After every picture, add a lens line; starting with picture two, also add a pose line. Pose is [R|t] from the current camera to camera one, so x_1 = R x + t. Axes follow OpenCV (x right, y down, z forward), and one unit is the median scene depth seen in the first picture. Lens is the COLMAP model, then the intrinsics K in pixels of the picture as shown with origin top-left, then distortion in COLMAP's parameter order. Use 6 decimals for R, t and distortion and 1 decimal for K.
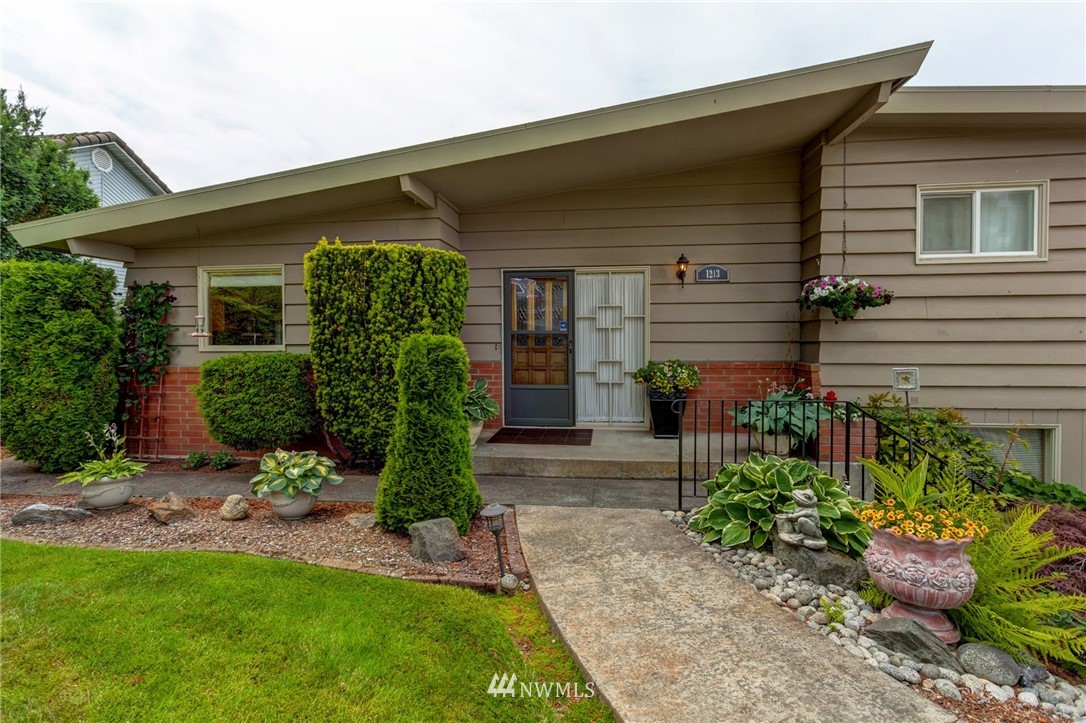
lens RADIAL K [[513.3, 0, 541.8], [0, 513.3, 358.7], [0, 0, 1]] dist [0.001468, 0.002094]
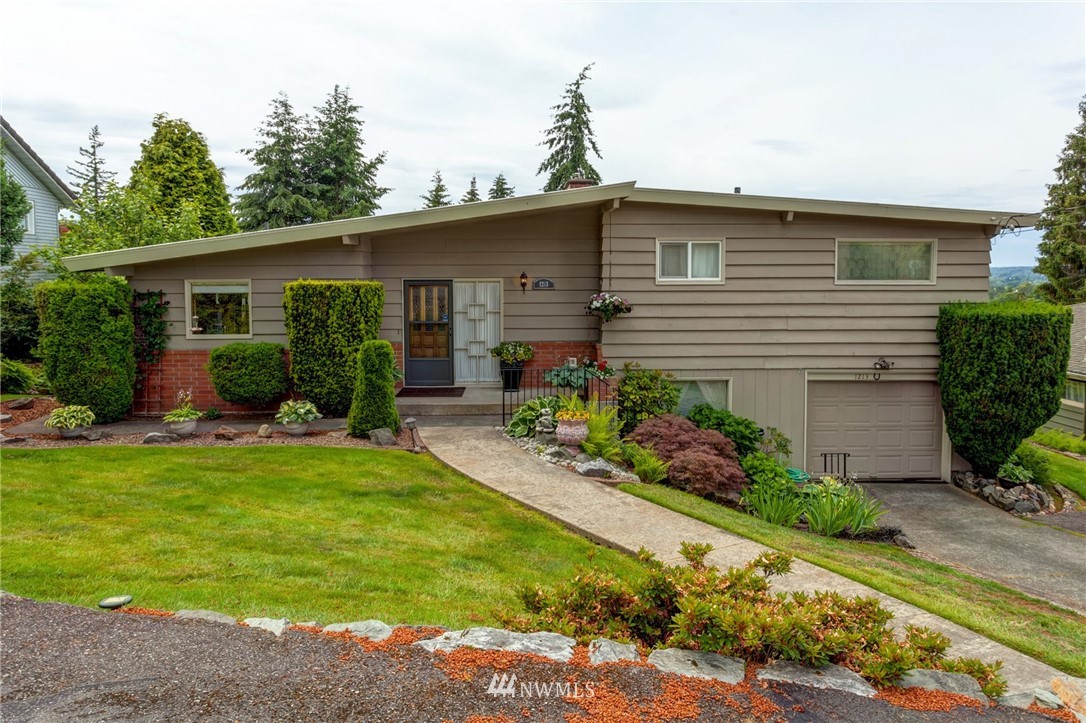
lens RADIAL K [[713.5, 0, 567.0], [0, 713.5, 313.9], [0, 0, 1]] dist [-0.005490, -0.000073]
pose [[0.981806, -0.004715, 0.189826, -0.004837], [0.000058, 0.999699, 0.024530, -0.155531], [-0.189884, -0.024073, 0.981511, -1.339345]]
